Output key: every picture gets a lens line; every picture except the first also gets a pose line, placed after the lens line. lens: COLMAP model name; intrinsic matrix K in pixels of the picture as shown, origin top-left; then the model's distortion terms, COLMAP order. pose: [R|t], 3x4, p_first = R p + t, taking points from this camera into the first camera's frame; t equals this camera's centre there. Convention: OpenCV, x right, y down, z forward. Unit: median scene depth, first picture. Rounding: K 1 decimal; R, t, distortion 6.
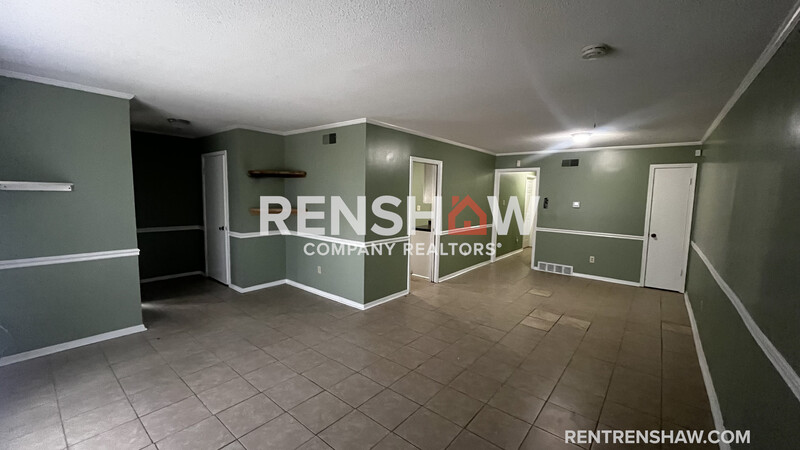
lens RADIAL K [[321.1, 0, 401.7], [0, 321.1, 223.6], [0, 0, 1]] dist [-0.005729, 0.000592]
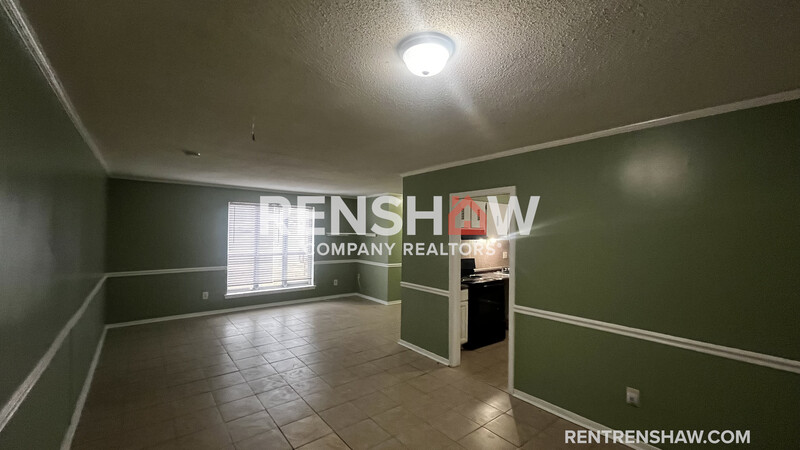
lens RADIAL K [[321.1, 0, 398.6], [0, 321.1, 227.6], [0, 0, 1]] dist [-0.005729, 0.000592]
pose [[-0.204142, -0.028774, -0.978518, 0.815425], [-0.103607, 0.994589, -0.007632, -0.100495], [0.973443, 0.099823, -0.206019, 0.992151]]
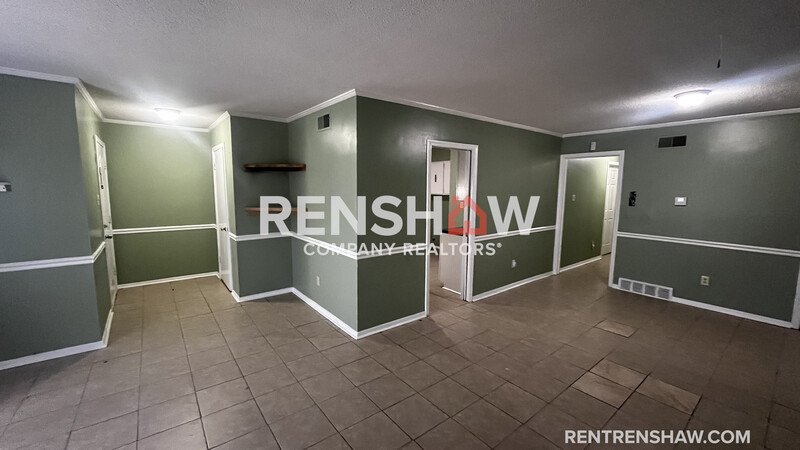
lens RADIAL K [[321.1, 0, 401.0], [0, 321.1, 224.4], [0, 0, 1]] dist [-0.005729, 0.000592]
pose [[0.974749, 0.013141, -0.222915, 0.129477], [-0.008320, 0.999711, 0.022553, -0.023097], [0.223147, -0.020129, 0.974577, 0.224033]]
